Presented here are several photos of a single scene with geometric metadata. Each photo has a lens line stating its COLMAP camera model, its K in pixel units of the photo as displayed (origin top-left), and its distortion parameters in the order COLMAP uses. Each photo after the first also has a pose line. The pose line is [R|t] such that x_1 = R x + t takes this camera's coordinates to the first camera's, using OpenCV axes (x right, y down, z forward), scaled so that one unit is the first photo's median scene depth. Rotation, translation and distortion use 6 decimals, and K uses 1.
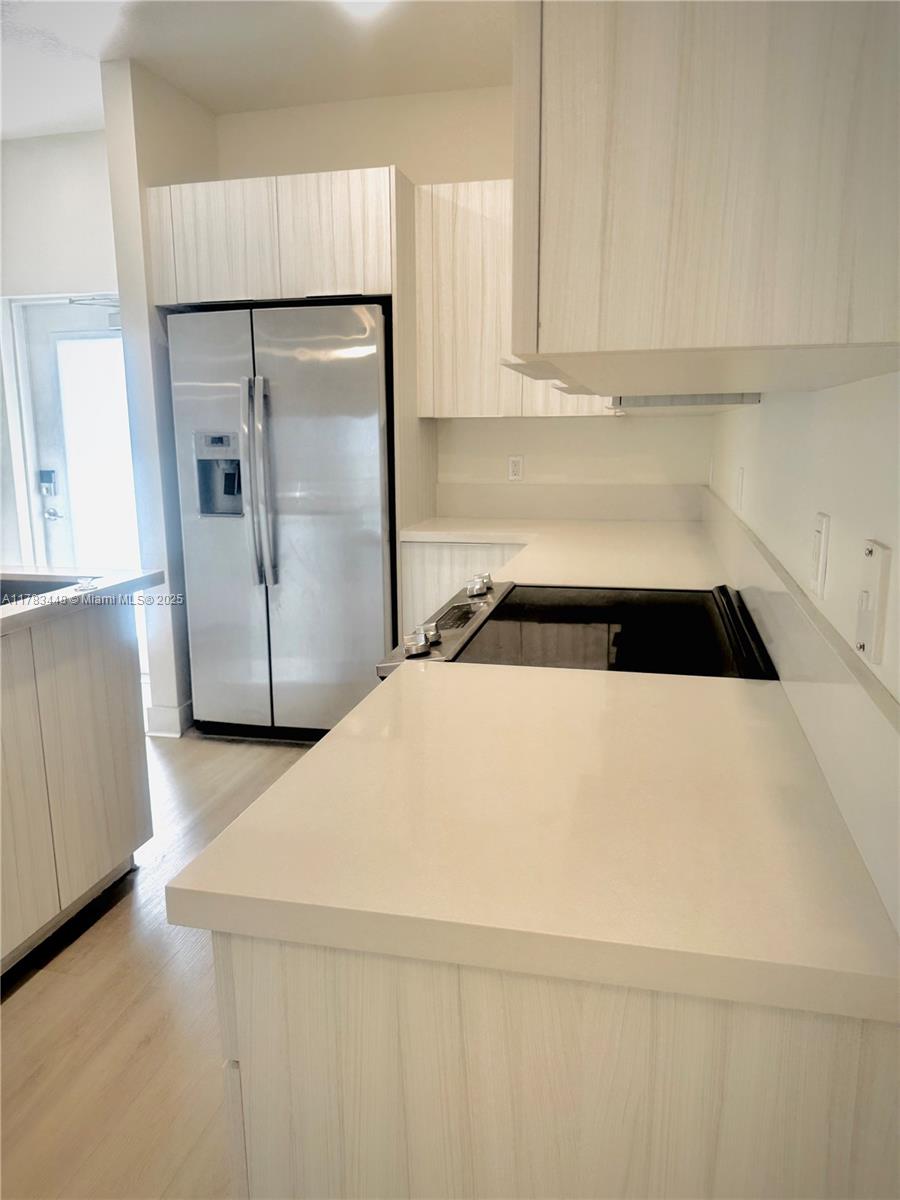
lens RADIAL K [[845.3, 0, 458.5], [0, 845.3, 604.5], [0, 0, 1]] dist [0.041782, -0.039478]
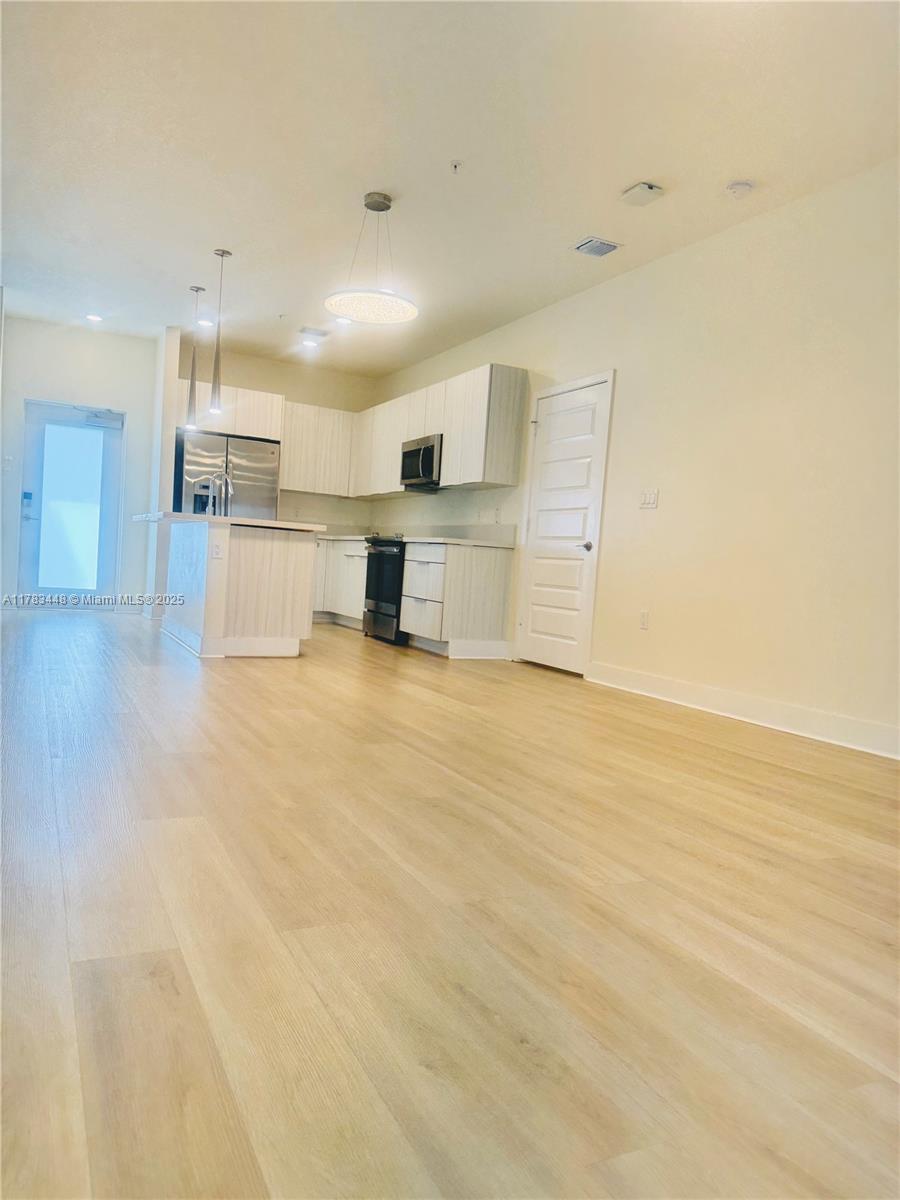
lens RADIAL K [[850.6, 0, 448.3], [0, 850.6, 625.3], [0, 0, 1]] dist [0.060255, -0.000870]
pose [[0.773223, 0.011382, 0.634032, -1.267742], [0.056299, 0.994659, -0.086515, 0.435001], [-0.631630, 0.102591, 0.768452, -1.226829]]
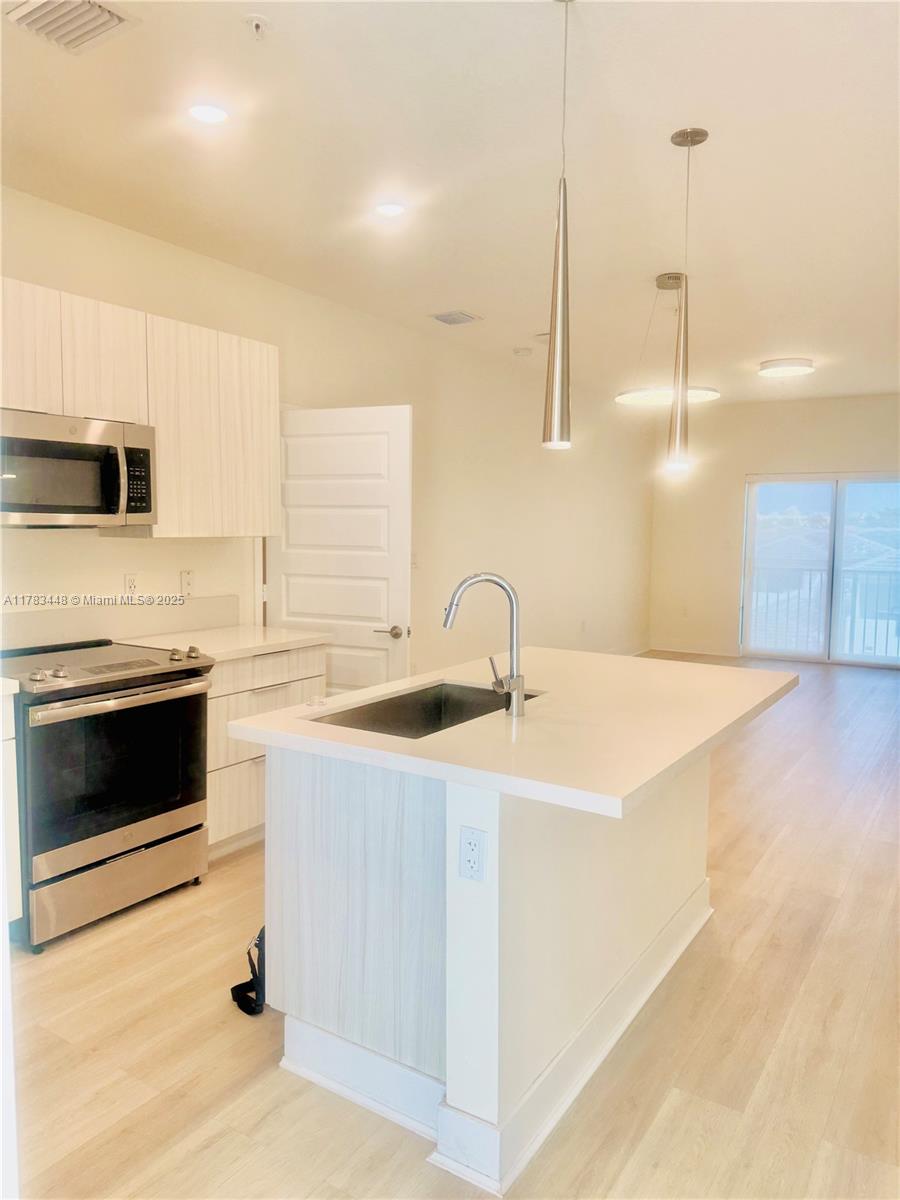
lens RADIAL K [[845.3, 0, 458.5], [0, 845.3, 604.5], [0, 0, 1]] dist [0.041782, -0.039478]
pose [[-0.942255, -0.034617, 0.333103, -0.621894], [0.061974, 0.959440, 0.275017, -0.281037], [-0.329112, 0.279779, -0.901892, 1.231480]]
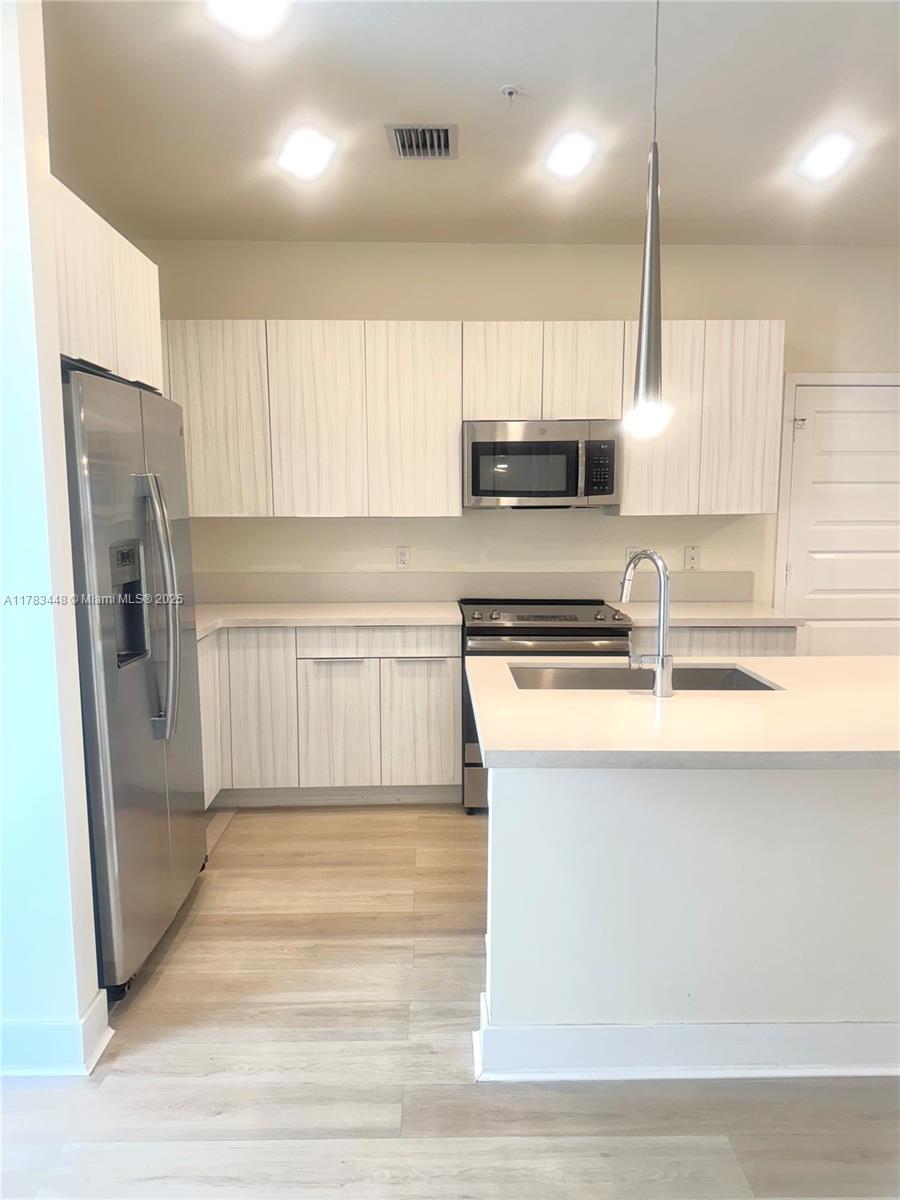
lens RADIAL K [[845.3, 0, 458.5], [0, 845.3, 604.5], [0, 0, 1]] dist [0.041782, -0.039478]
pose [[-0.251771, -0.109236, 0.961602, -1.040018], [0.198358, 0.966691, 0.161749, -0.216096], [-0.947241, 0.231465, -0.221717, 0.912768]]
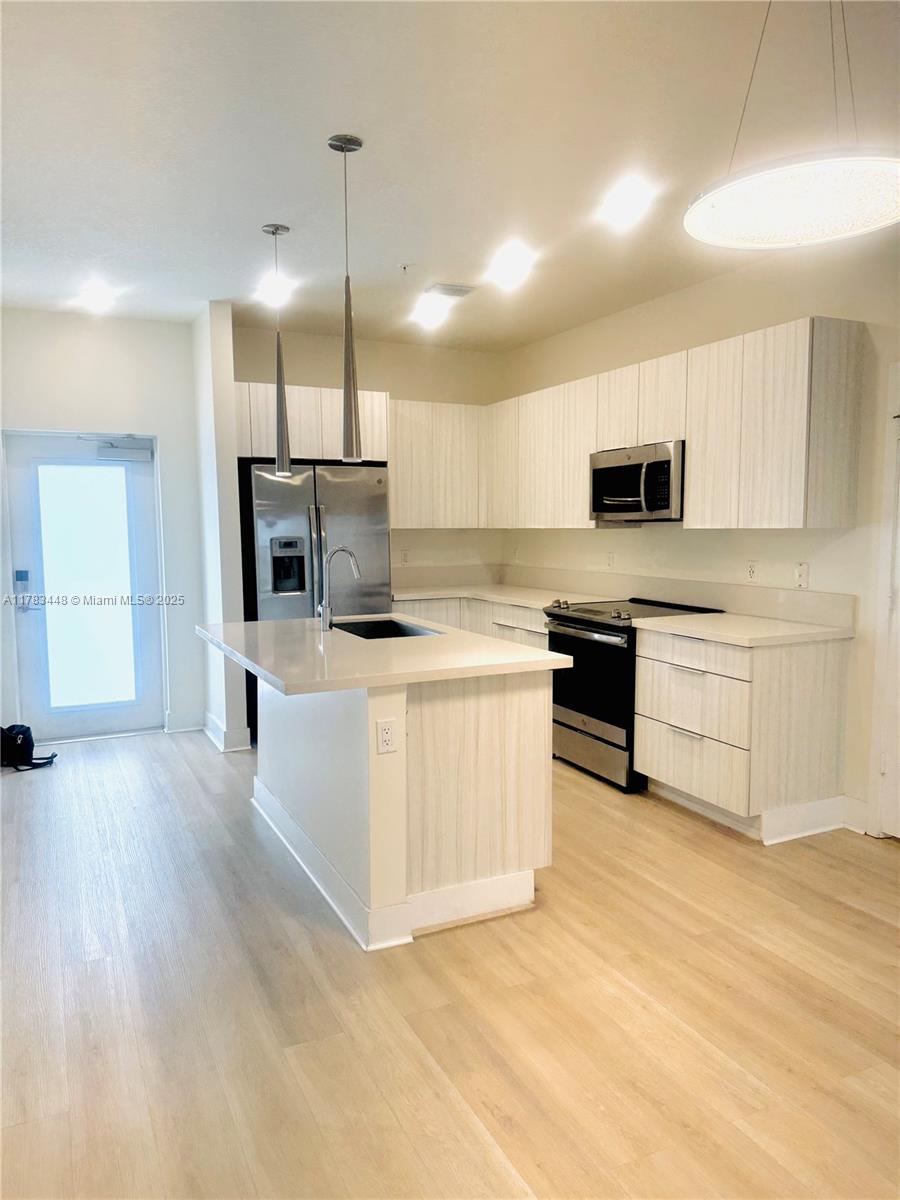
lens RADIAL K [[849.8, 0, 446.0], [0, 849.8, 618.0], [0, 0, 1]] dist [0.035854, -0.002798]
pose [[0.782319, -0.068862, 0.619059, -1.024371], [0.126595, 0.990705, -0.049777, 0.055501], [-0.609877, 0.117311, 0.783765, -0.383888]]
